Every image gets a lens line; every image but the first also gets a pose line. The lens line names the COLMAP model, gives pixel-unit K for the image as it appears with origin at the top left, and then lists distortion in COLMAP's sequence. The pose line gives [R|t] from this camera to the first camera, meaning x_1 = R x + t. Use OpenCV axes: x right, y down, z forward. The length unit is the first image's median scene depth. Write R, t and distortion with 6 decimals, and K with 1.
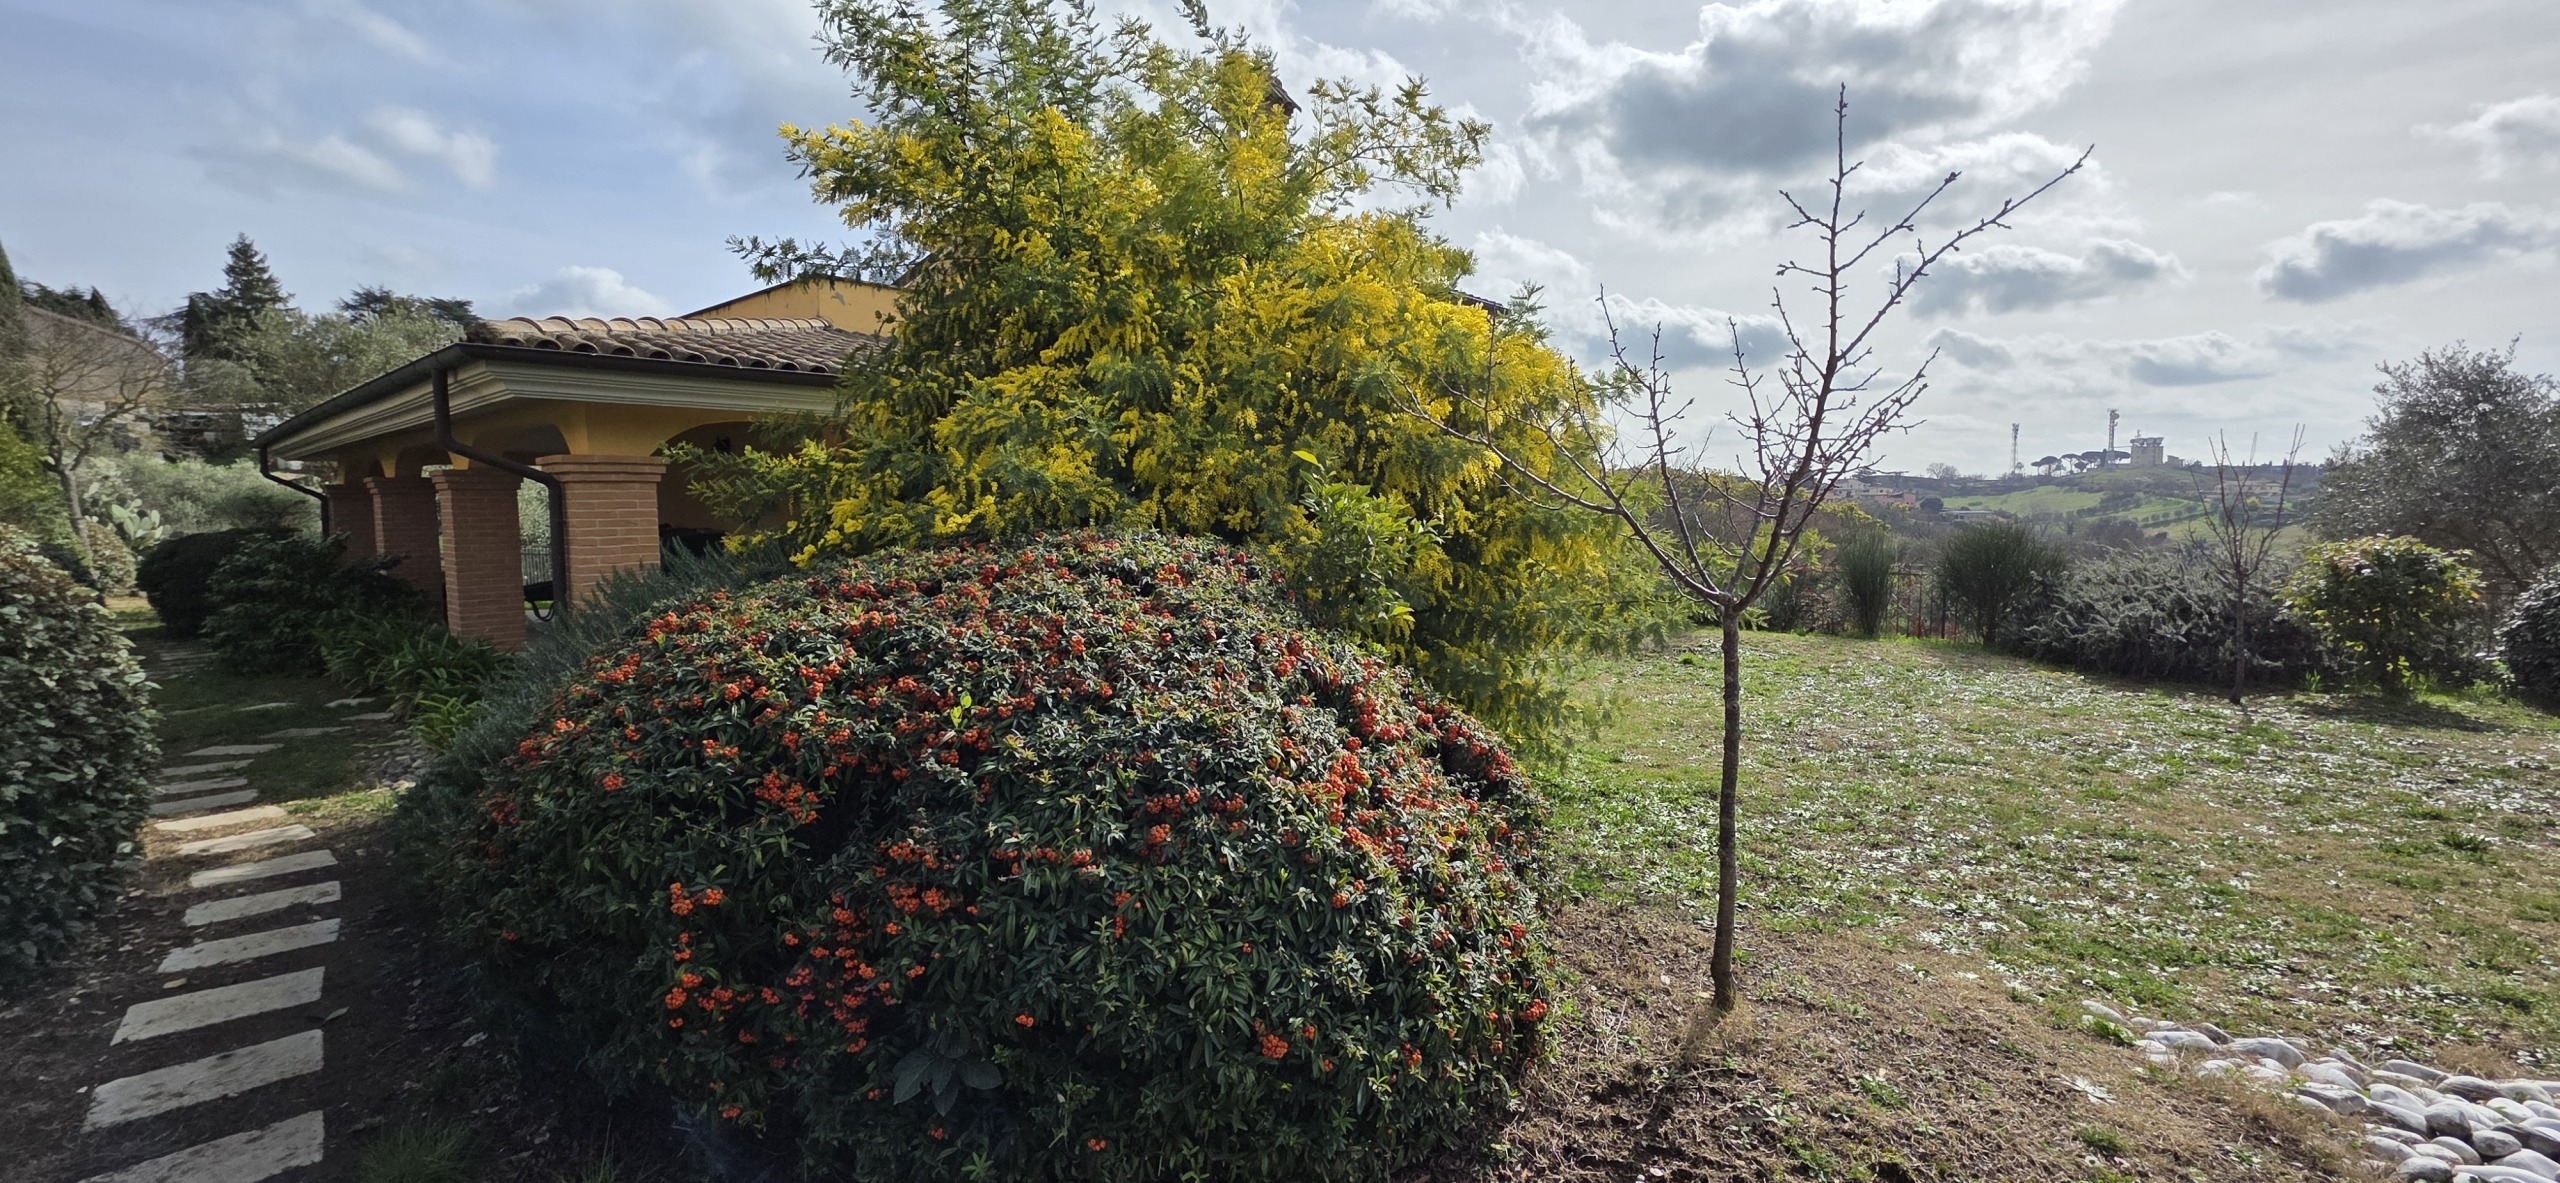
lens RADIAL K [[1018.4, 0, 1279.4], [0, 1018.4, 581.1], [0, 0, 1]] dist [0.002132, -0.000080]
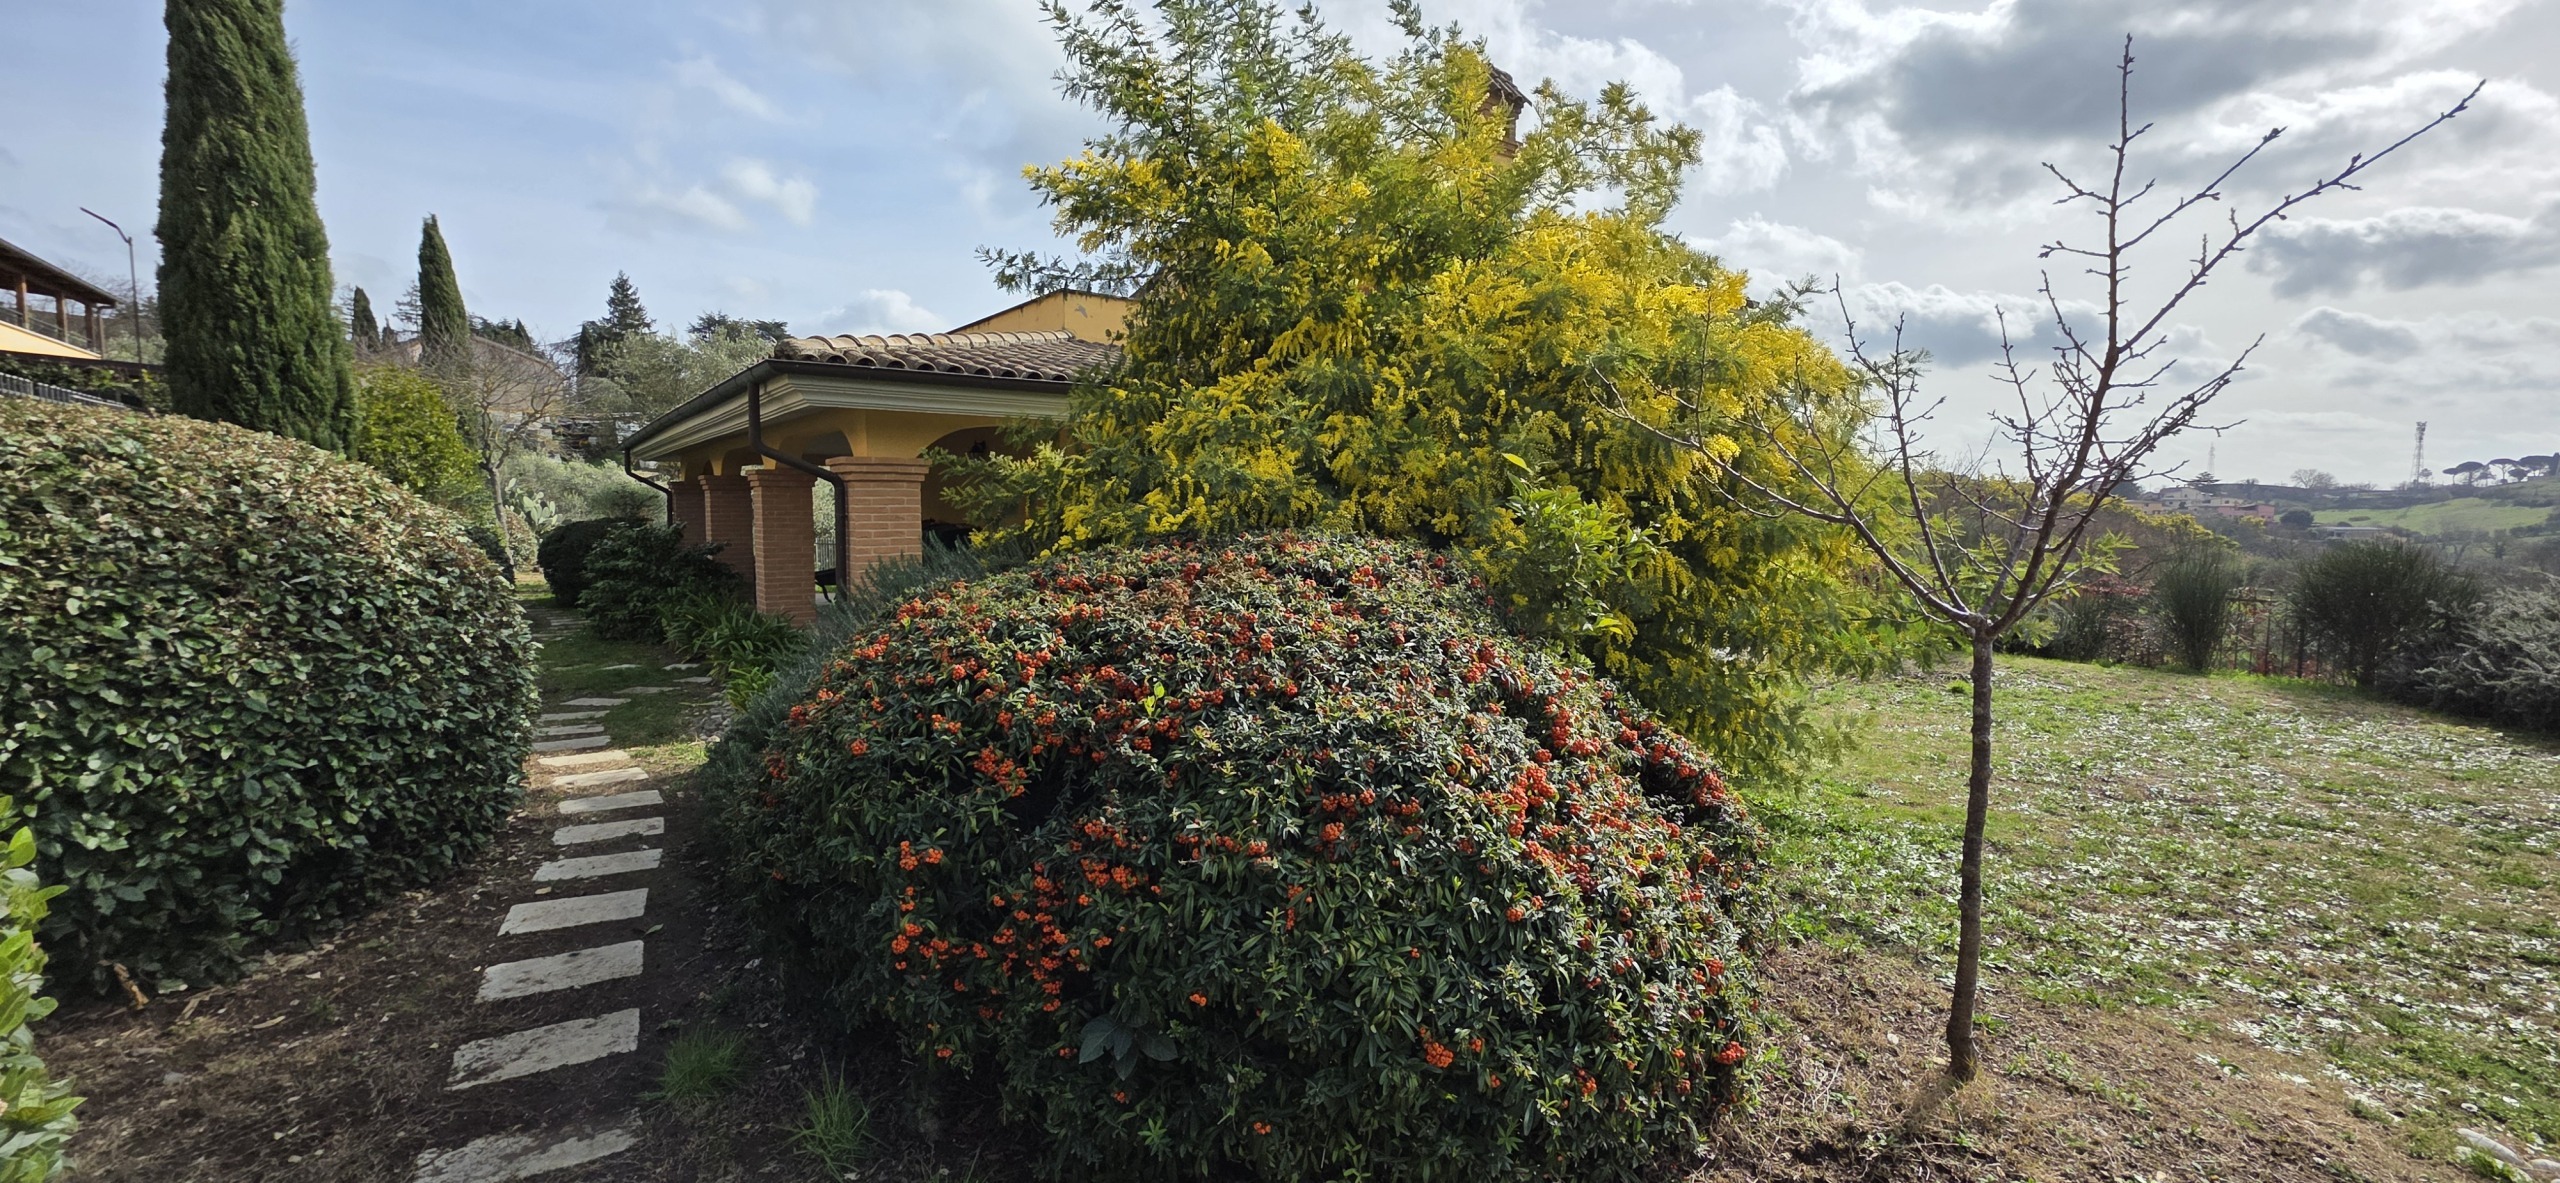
lens RADIAL K [[1018.4, 0, 1279.4], [0, 1018.4, 581.1], [0, 0, 1]] dist [0.002132, -0.000080]
pose [[0.976801, 0.028007, -0.212311, 0.023105], [-0.028565, 0.999592, 0.000441, -0.000231], [0.212237, 0.005634, 0.977202, -0.003085]]
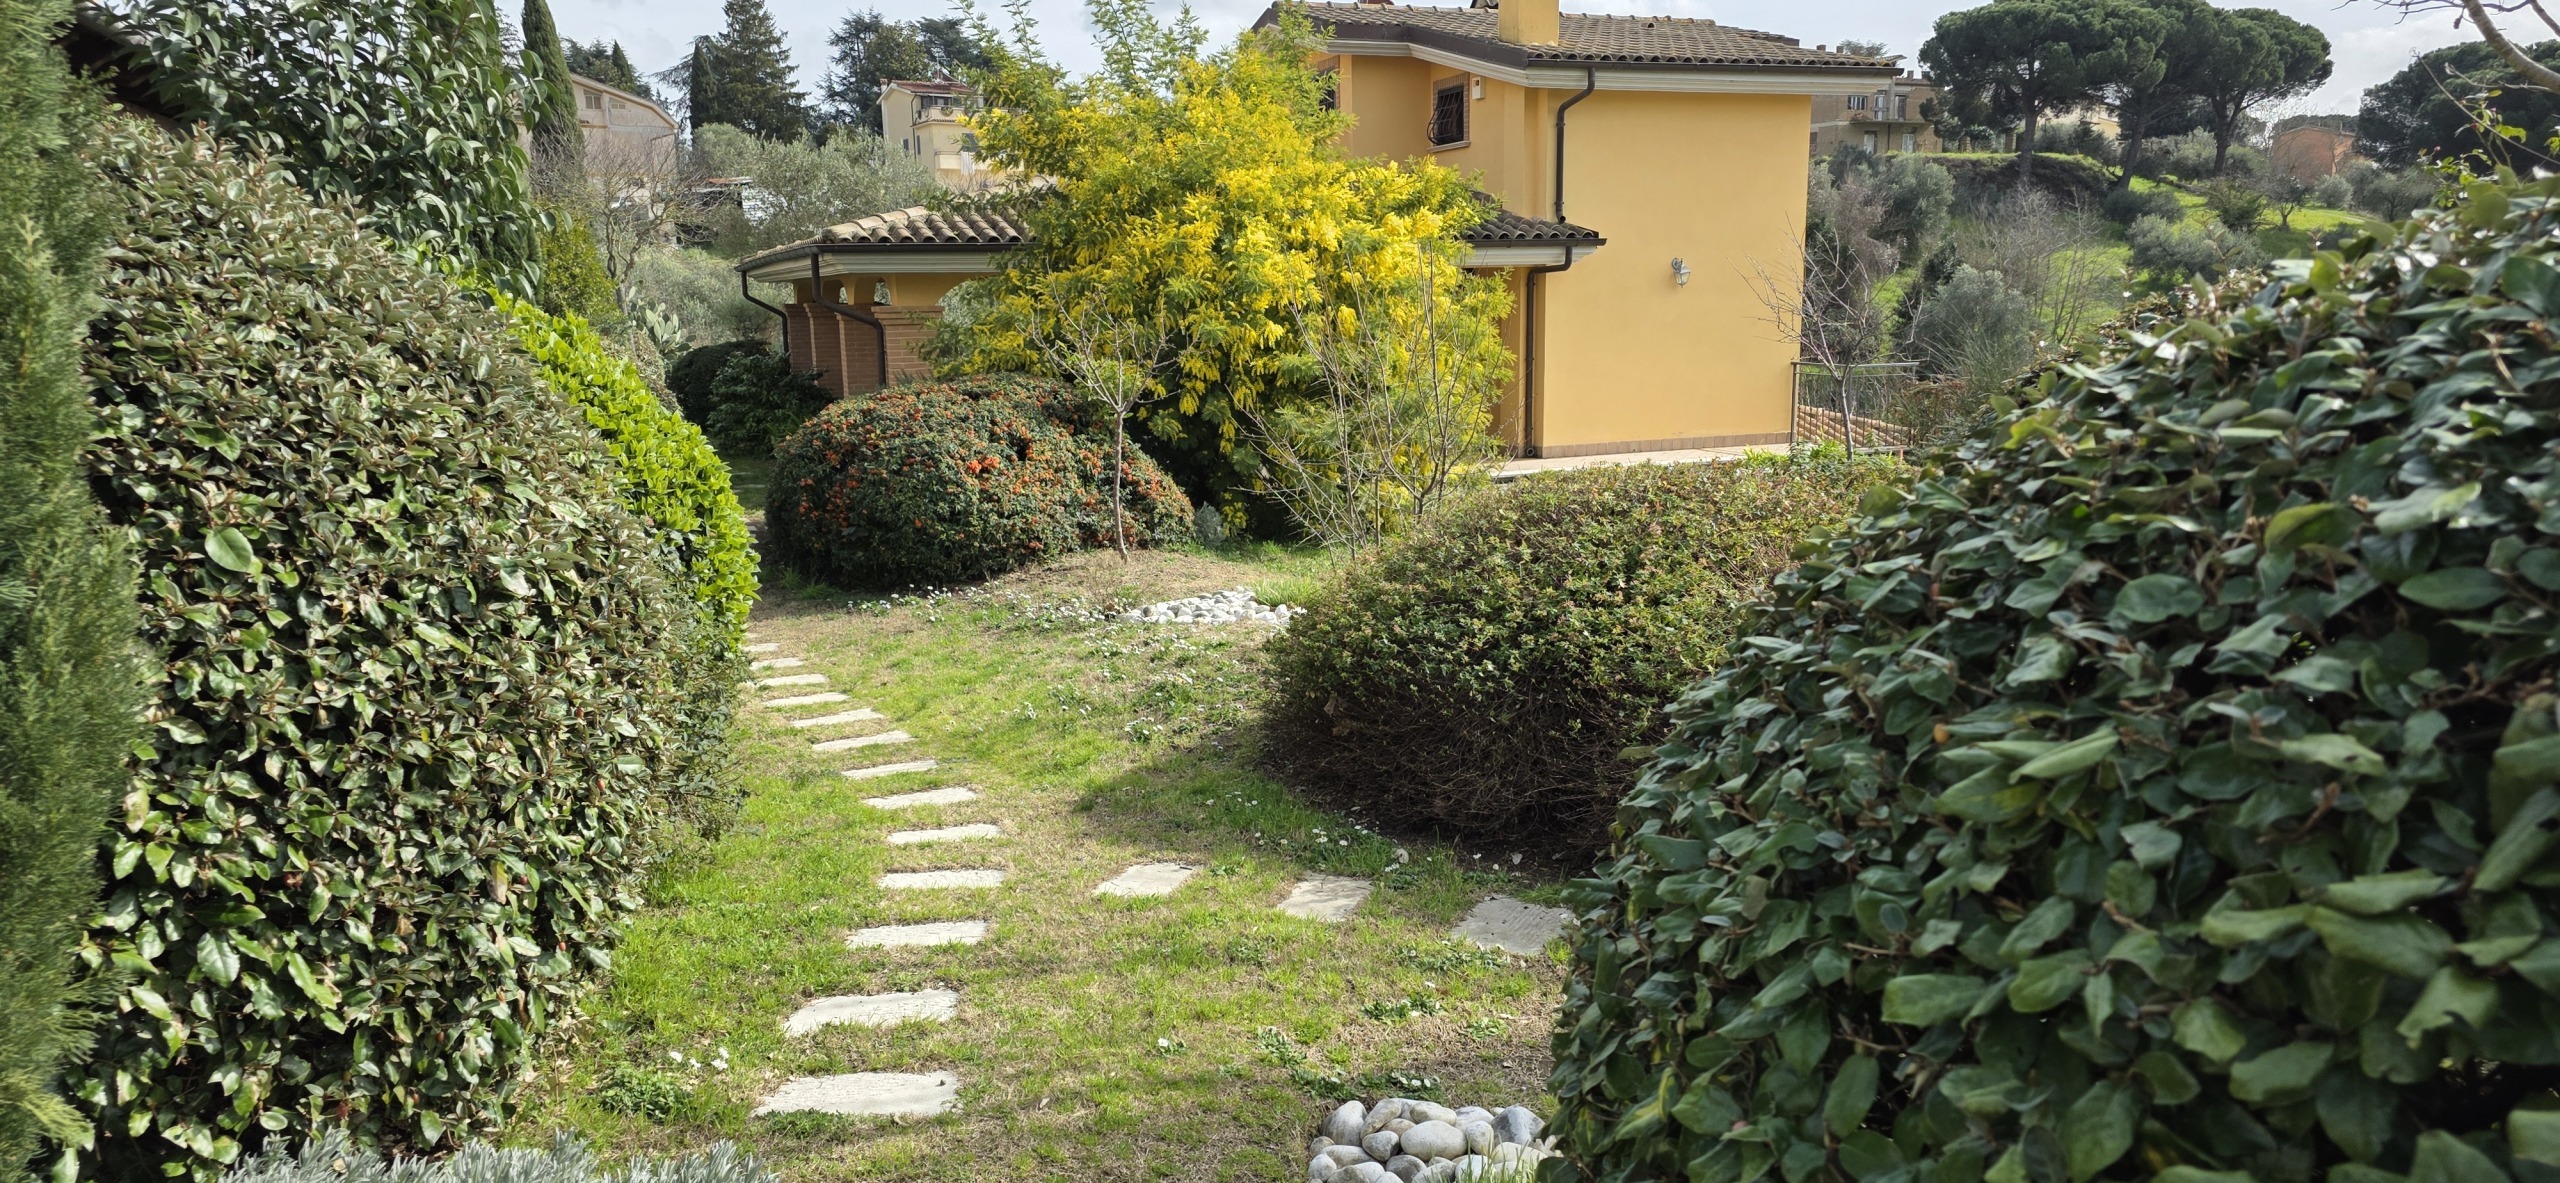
lens RADIAL K [[1685.0, 0, 1252.7], [0, 1685.0, 582.6], [0, 0, 1]] dist [0.062744, -0.062059]
pose [[0.874866, 0.074640, -0.478580, 2.237183], [-0.025464, 0.993777, 0.108441, -0.012236], [0.483695, -0.082685, 0.871322, -2.100904]]
